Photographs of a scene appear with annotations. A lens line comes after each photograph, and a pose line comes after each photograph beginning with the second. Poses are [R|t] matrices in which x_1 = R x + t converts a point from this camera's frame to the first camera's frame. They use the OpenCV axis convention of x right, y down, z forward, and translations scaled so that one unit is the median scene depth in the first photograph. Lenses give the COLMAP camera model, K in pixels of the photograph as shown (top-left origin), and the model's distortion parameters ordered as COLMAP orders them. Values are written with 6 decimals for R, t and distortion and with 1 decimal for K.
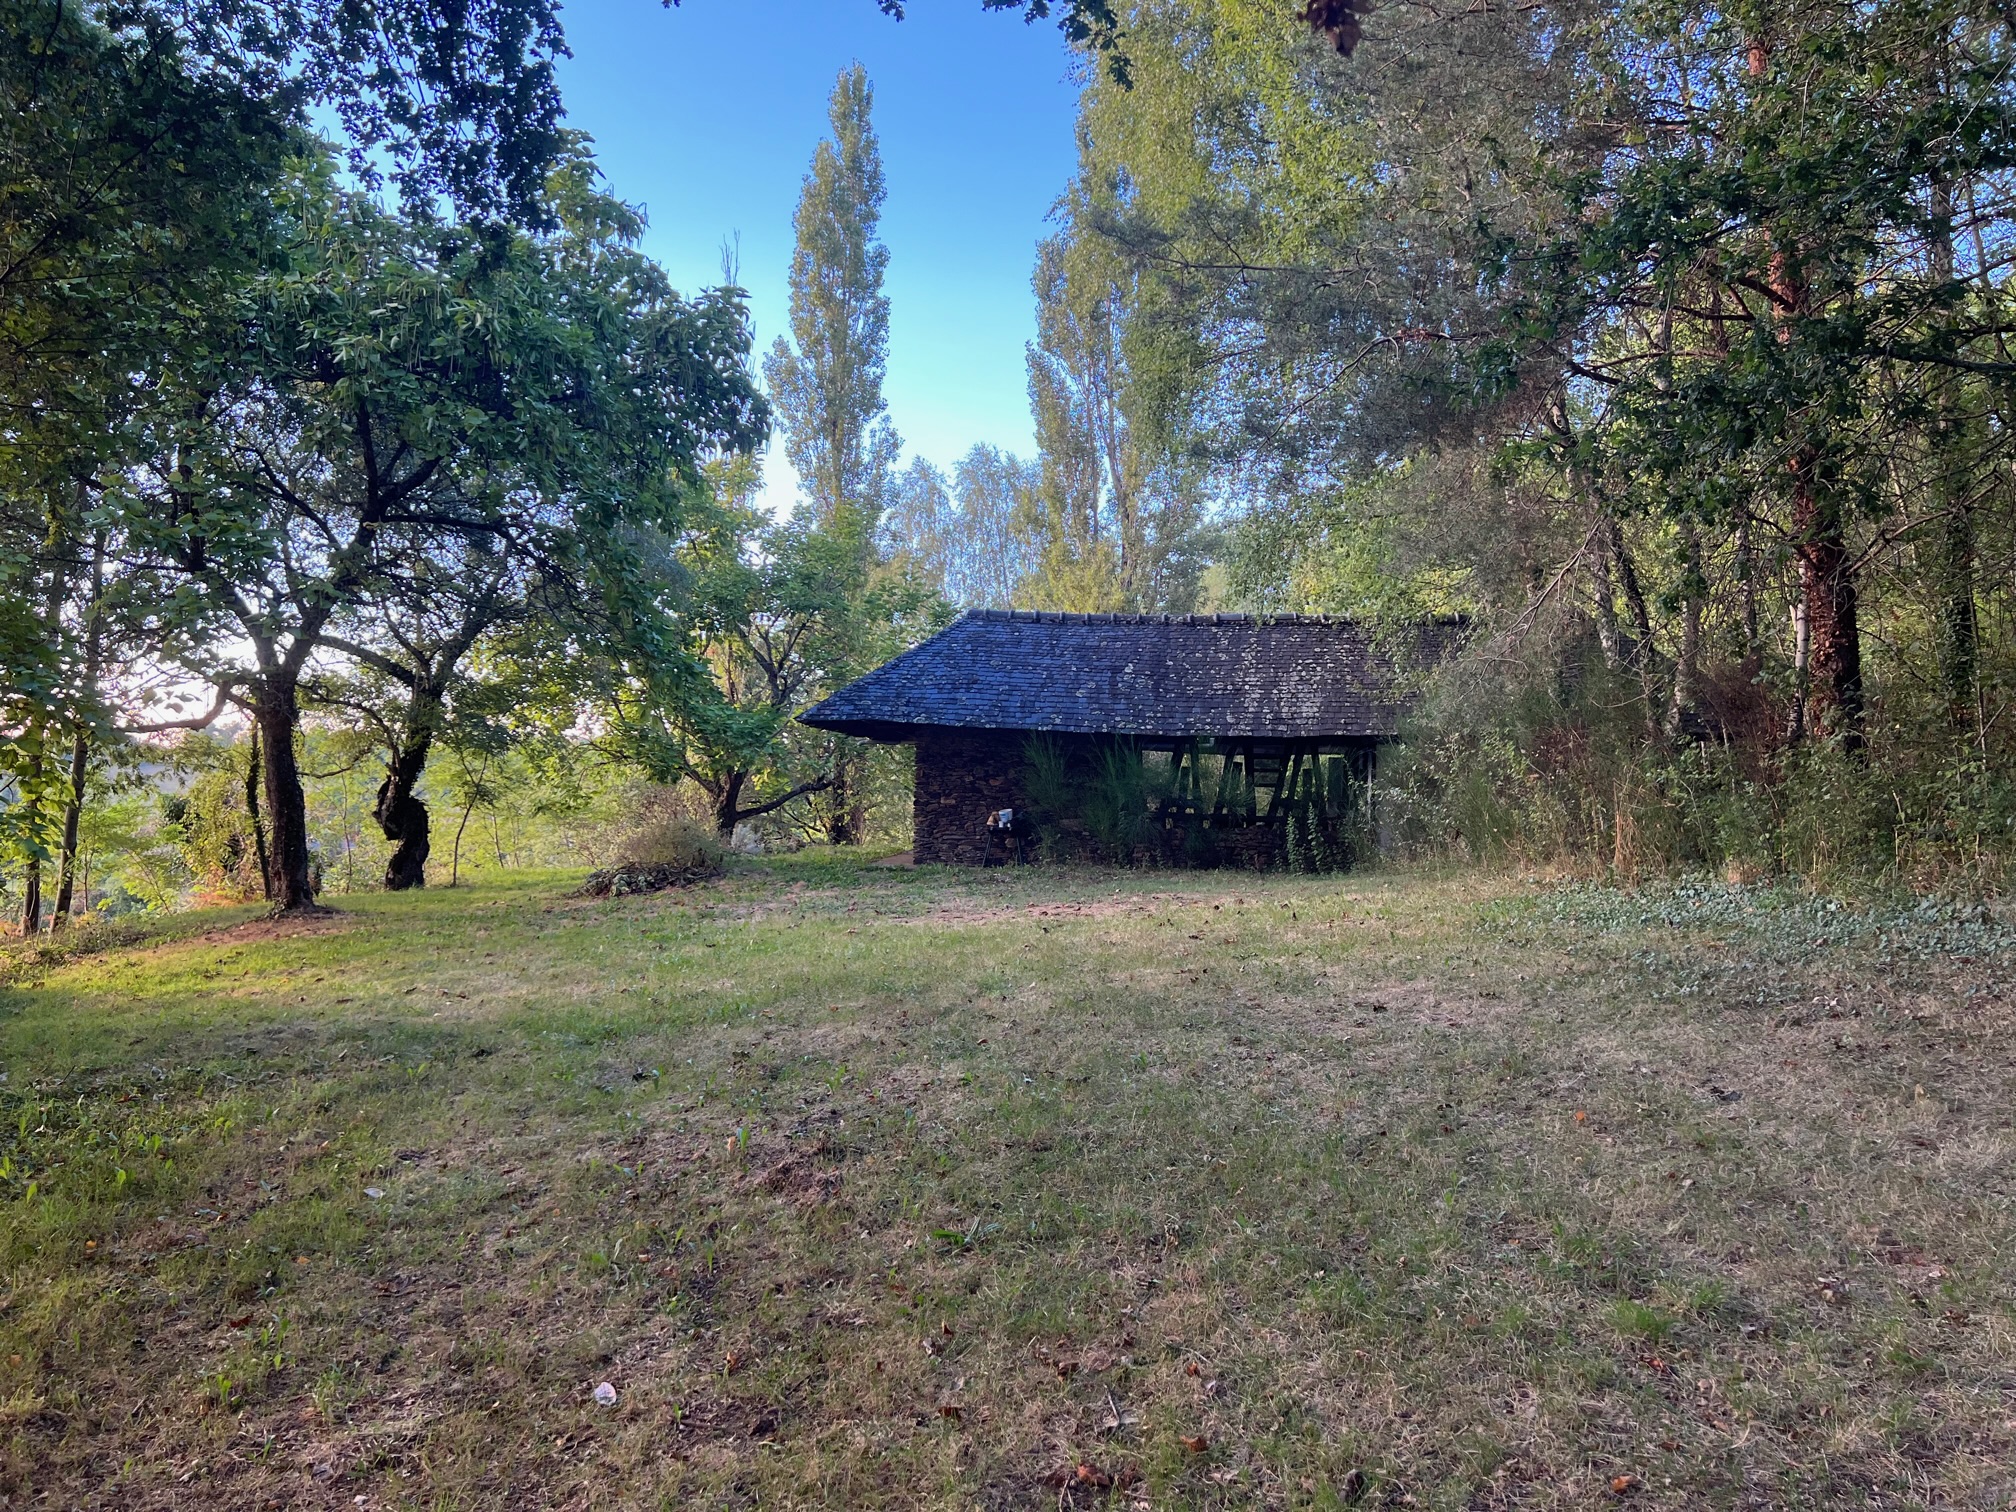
lens RADIAL K [[1345.2, 0, 1008.0], [0, 1345.2, 756.0], [0, 0, 1]] dist [-0.000866, -0.001872]
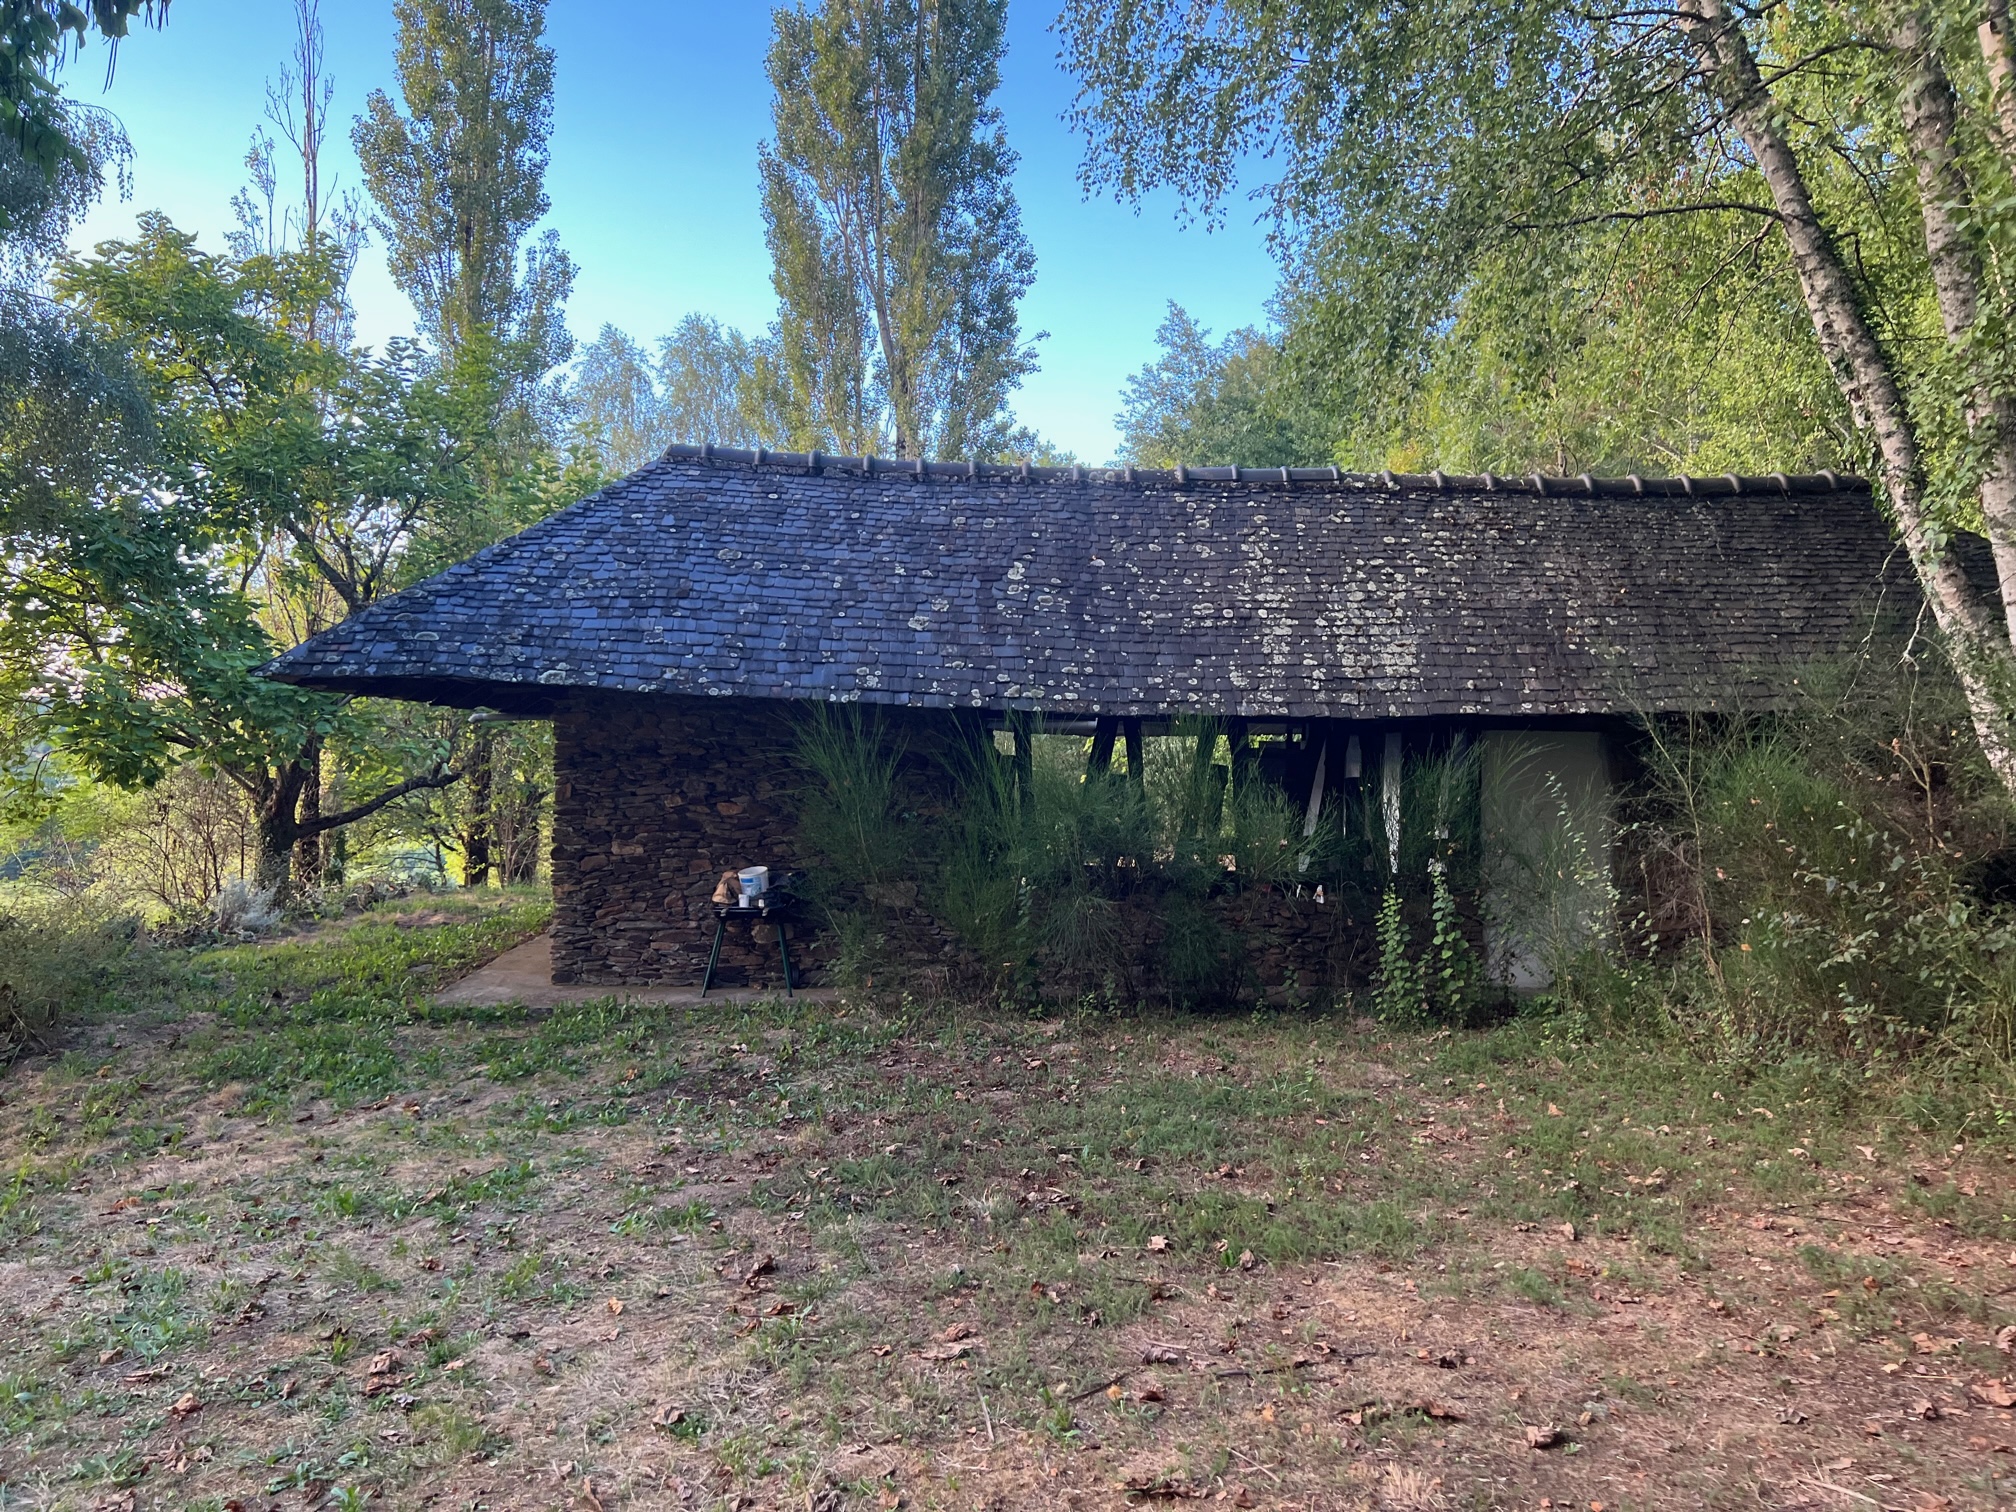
lens RADIAL K [[1345.2, 0, 1008.0], [0, 1345.2, 756.0], [0, 0, 1]] dist [-0.000866, -0.001872]
pose [[0.978741, -0.006576, 0.204997, -0.006577], [0.000207, 0.999517, 0.031078, -0.008772], [-0.205102, -0.030375, 0.978269, 0.320250]]
